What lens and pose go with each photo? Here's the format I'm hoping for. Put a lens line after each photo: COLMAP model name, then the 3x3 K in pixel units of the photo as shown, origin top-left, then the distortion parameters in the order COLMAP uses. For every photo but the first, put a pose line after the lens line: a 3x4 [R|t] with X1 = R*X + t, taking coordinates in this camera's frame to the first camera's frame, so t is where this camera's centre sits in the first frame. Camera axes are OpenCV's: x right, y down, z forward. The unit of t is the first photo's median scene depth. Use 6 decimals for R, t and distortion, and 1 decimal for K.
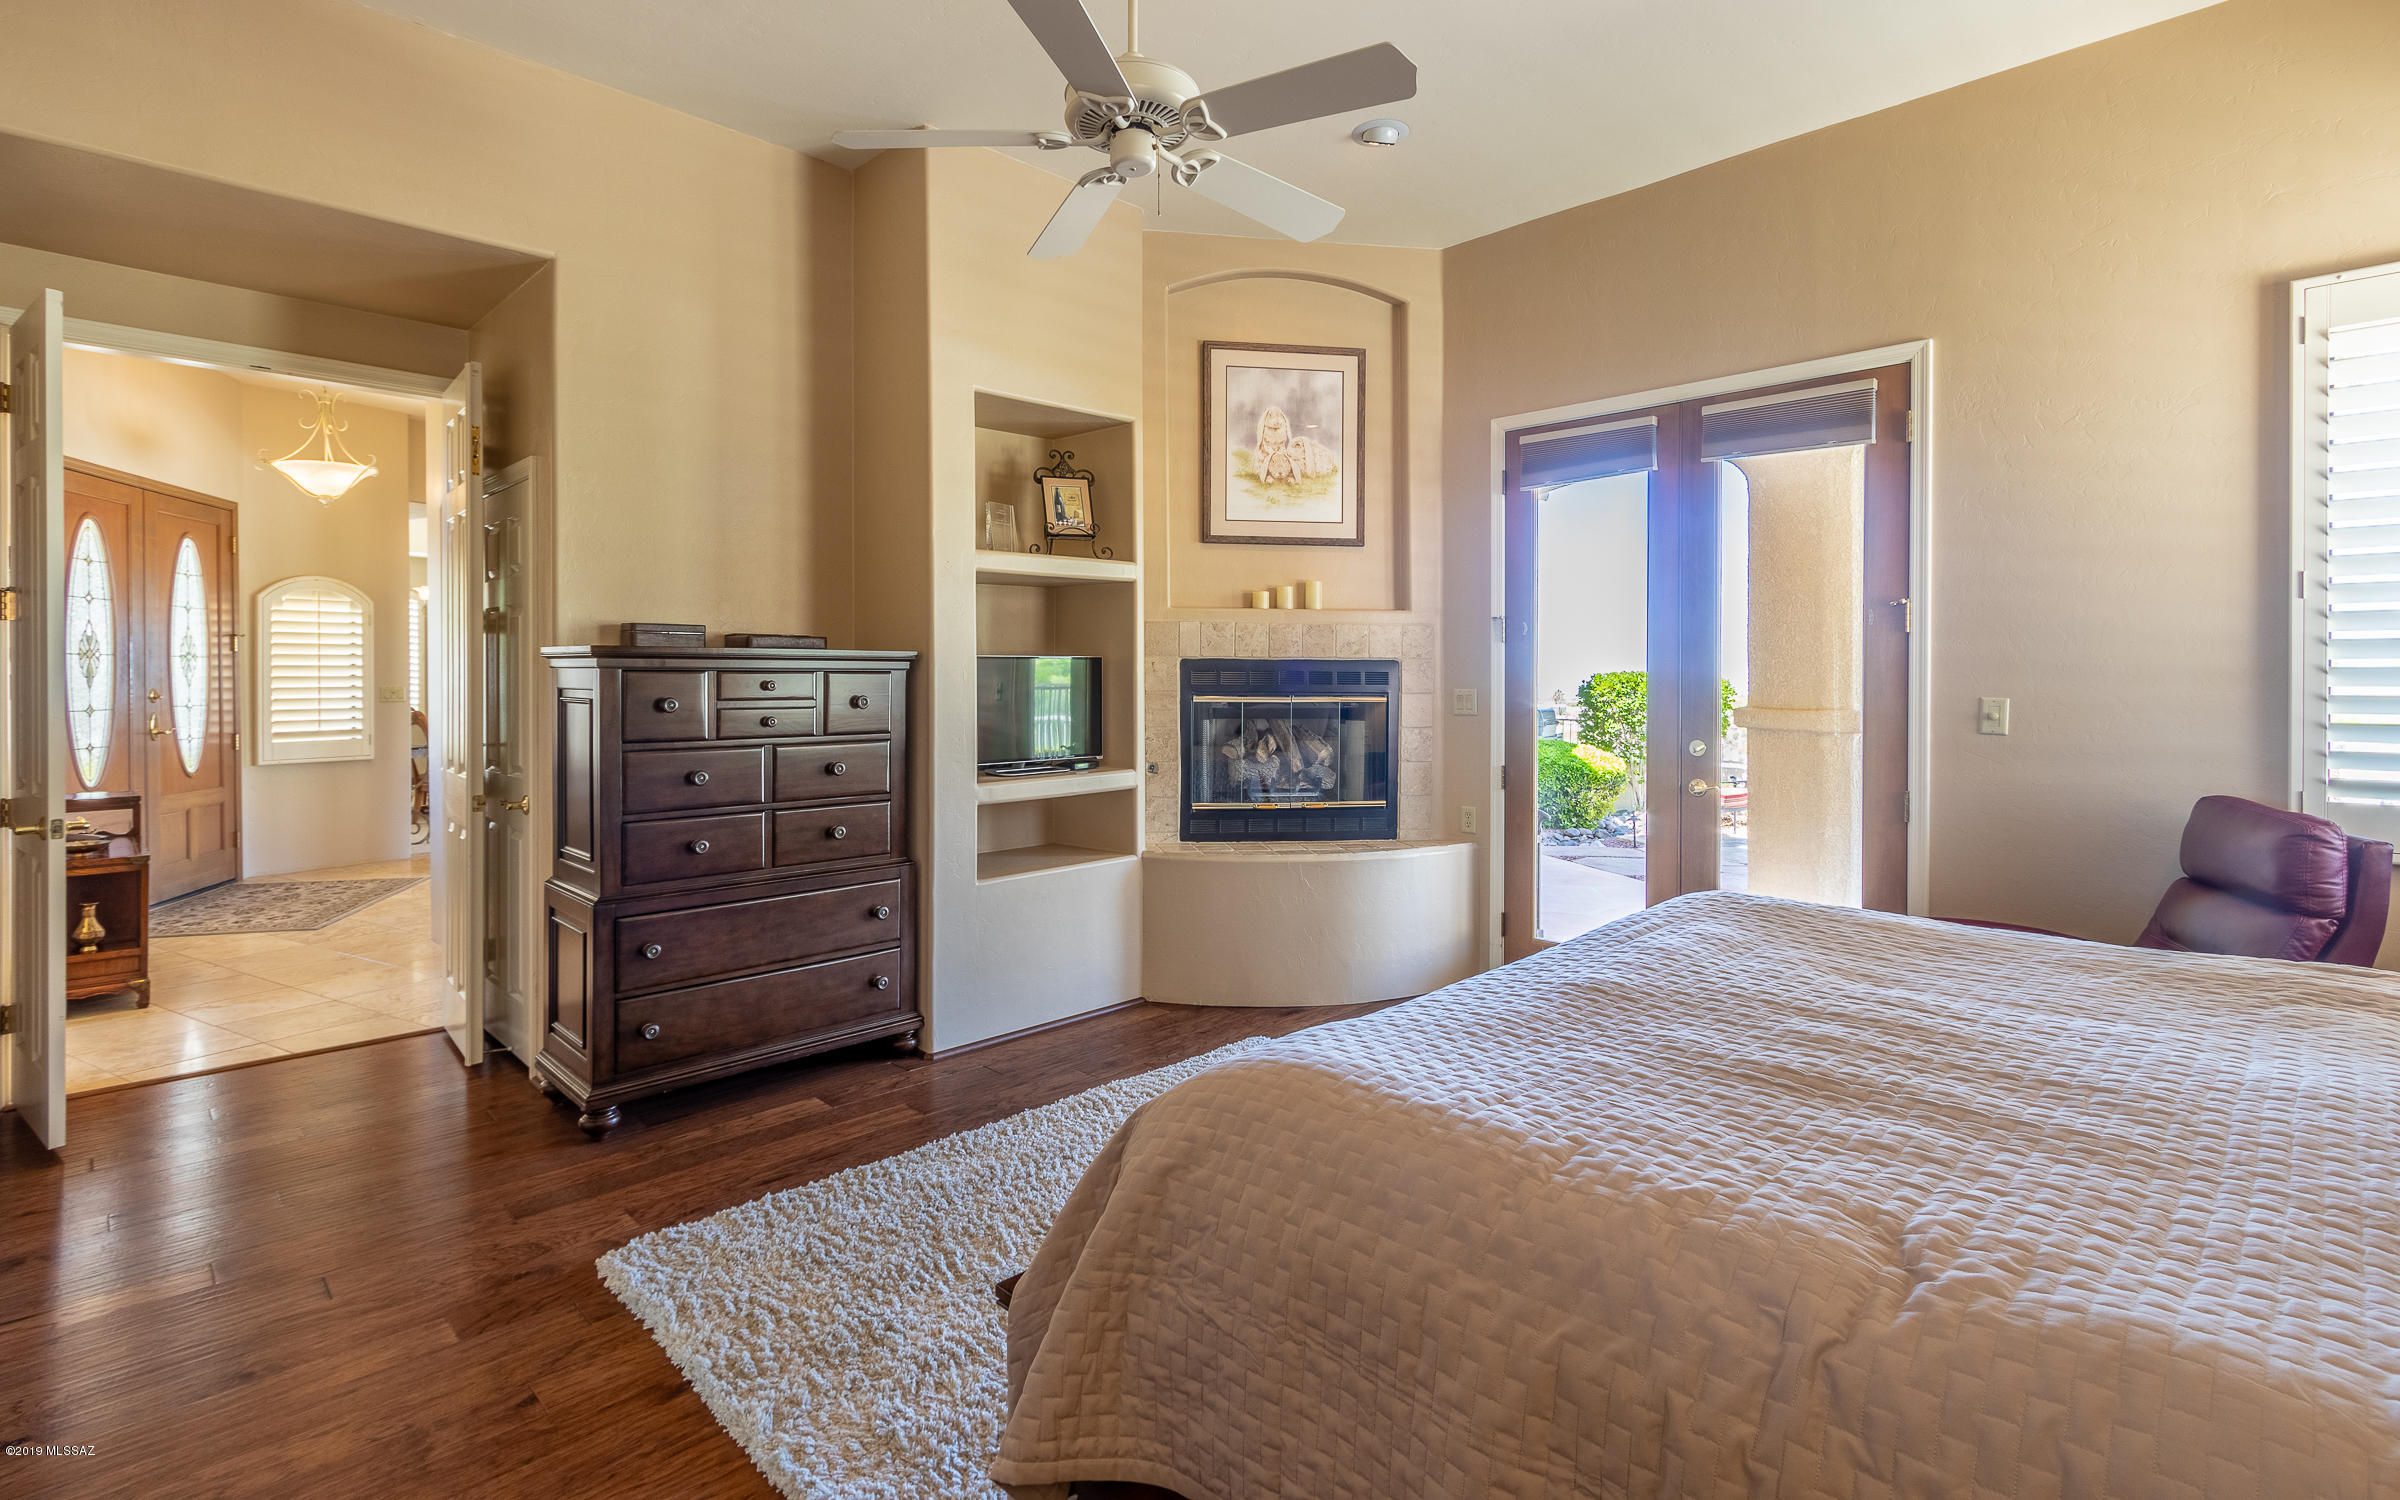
lens RADIAL K [[1115.3, 0, 1201.0], [0, 1115.3, 695.0], [0, 0, 1]] dist [-0.001122, -0.000270]
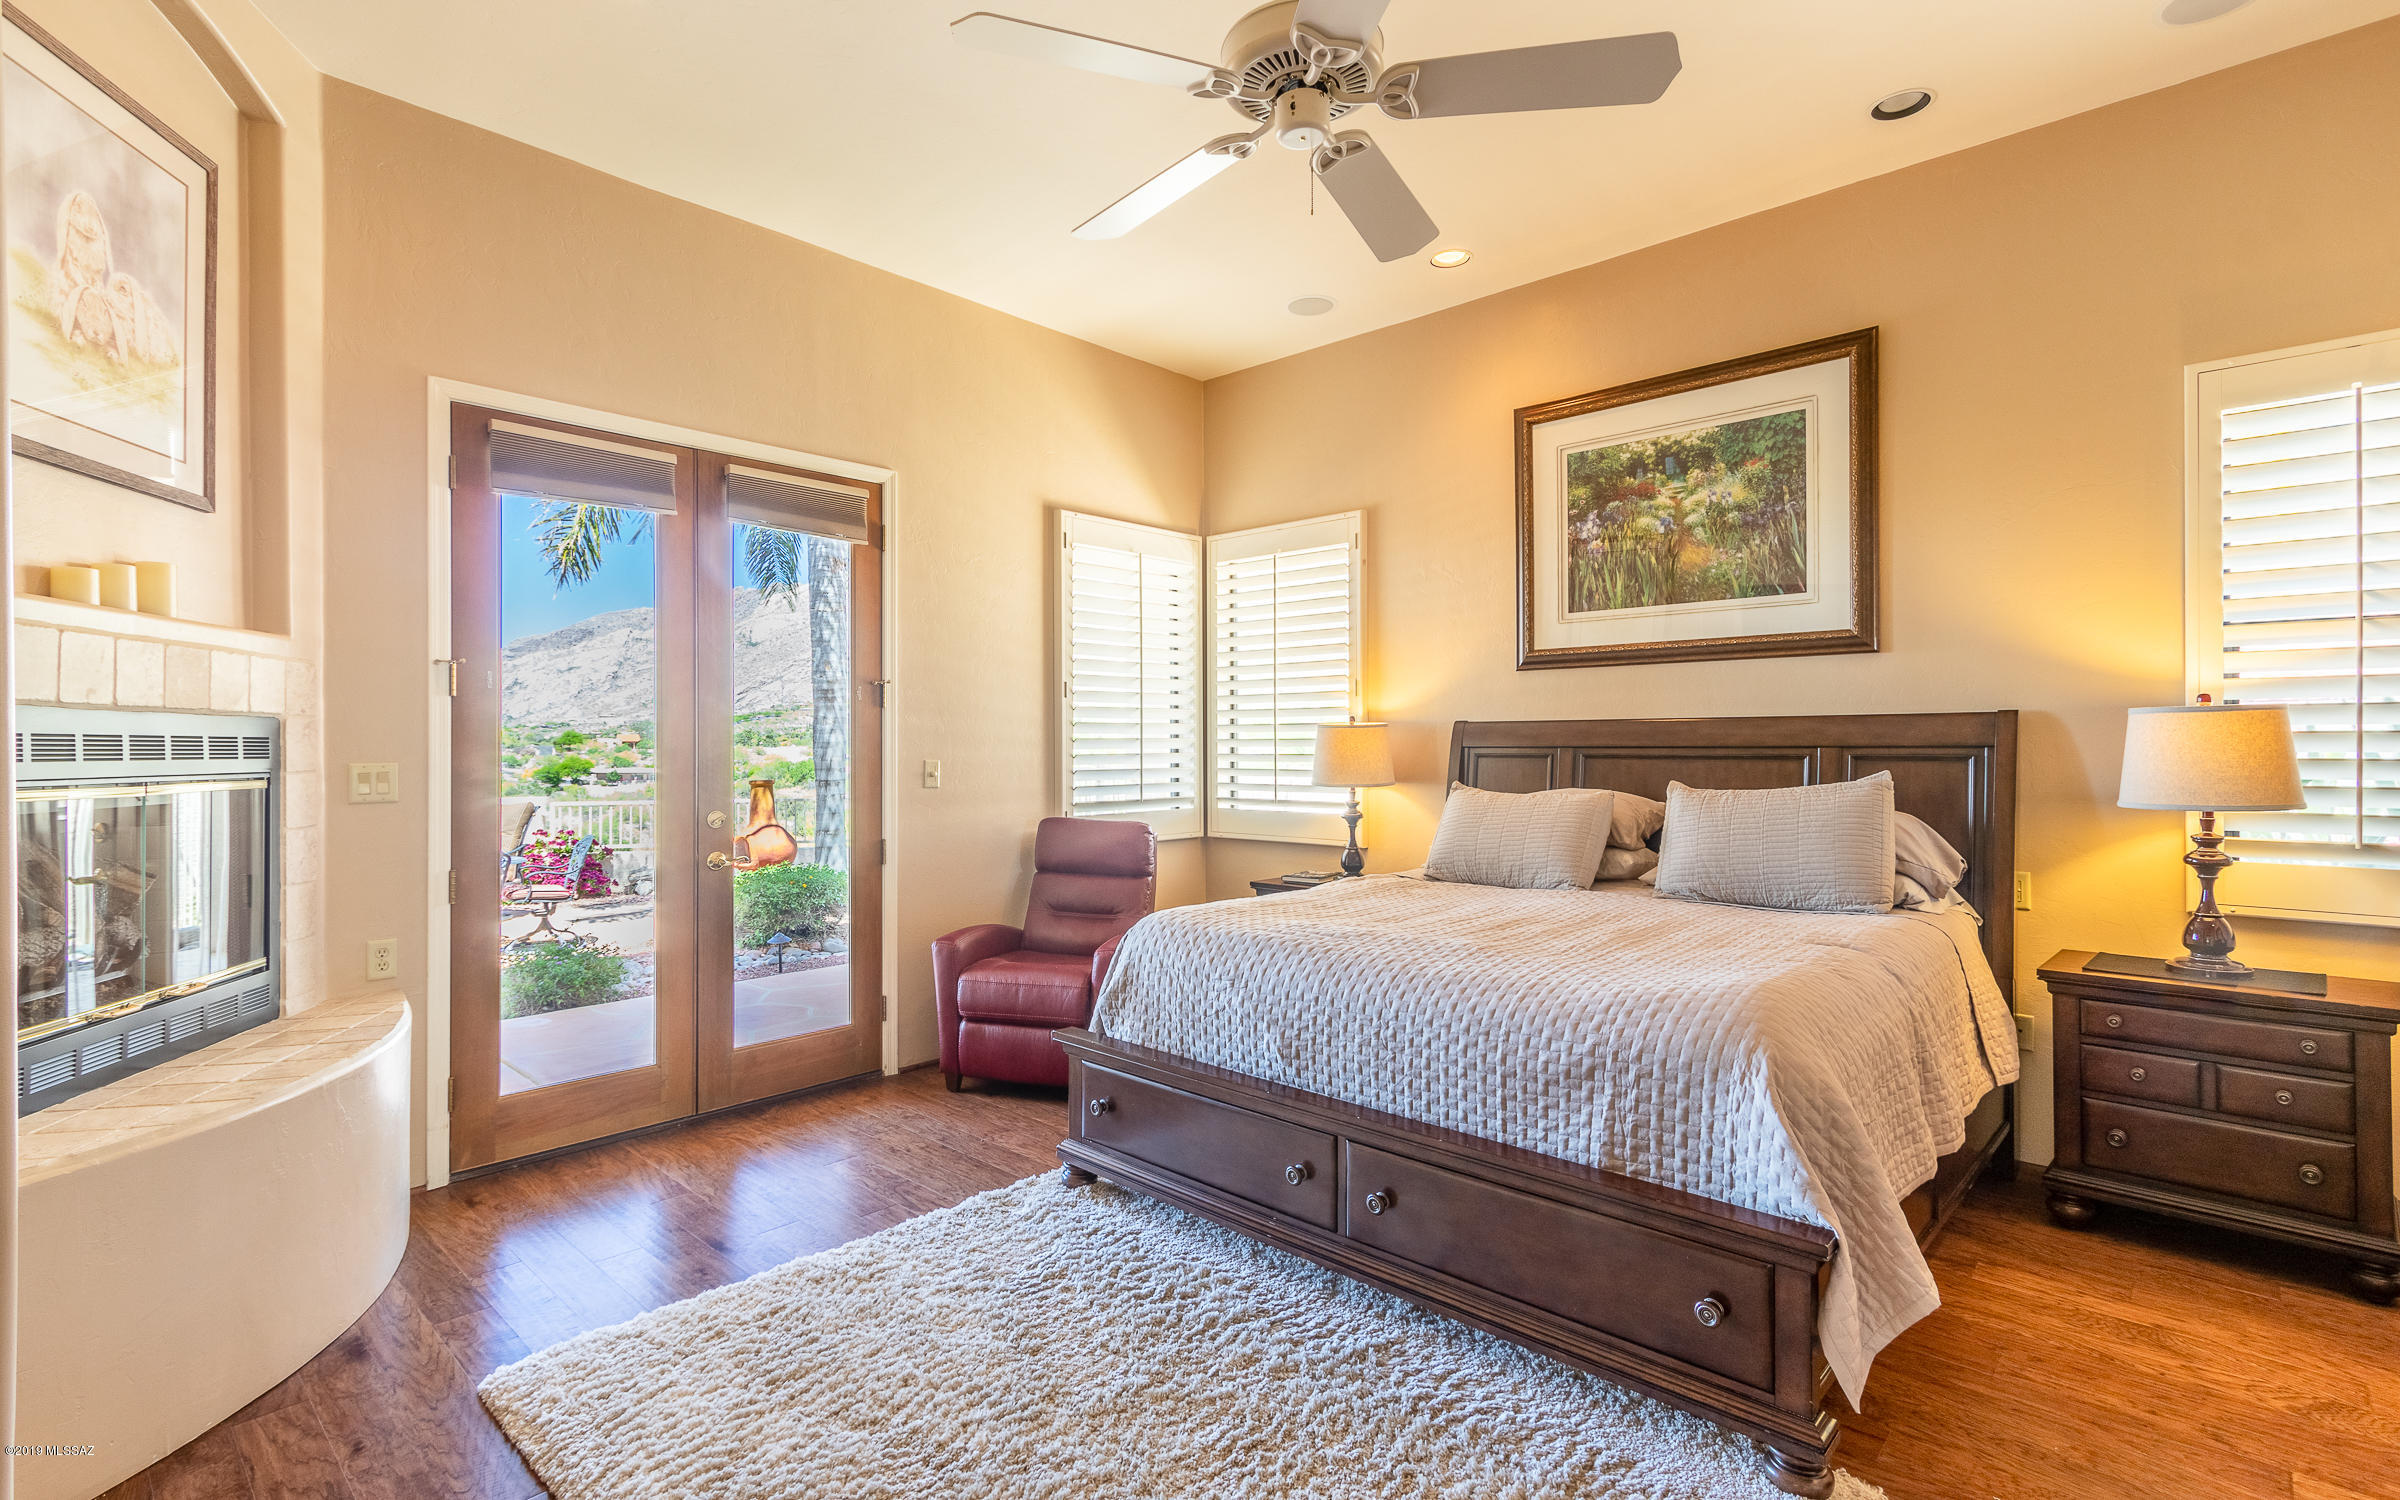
lens RADIAL K [[1107.0, 0, 1200.0], [0, 1107.0, 750.0], [0, 0, 1]] dist [0.000719, -0.000108]
pose [[-0.041548, -0.007856, 0.999106, -0.442461], [0.016121, 0.999834, 0.008532, -0.010811], [-0.999006, 0.016462, -0.041414, 0.538753]]
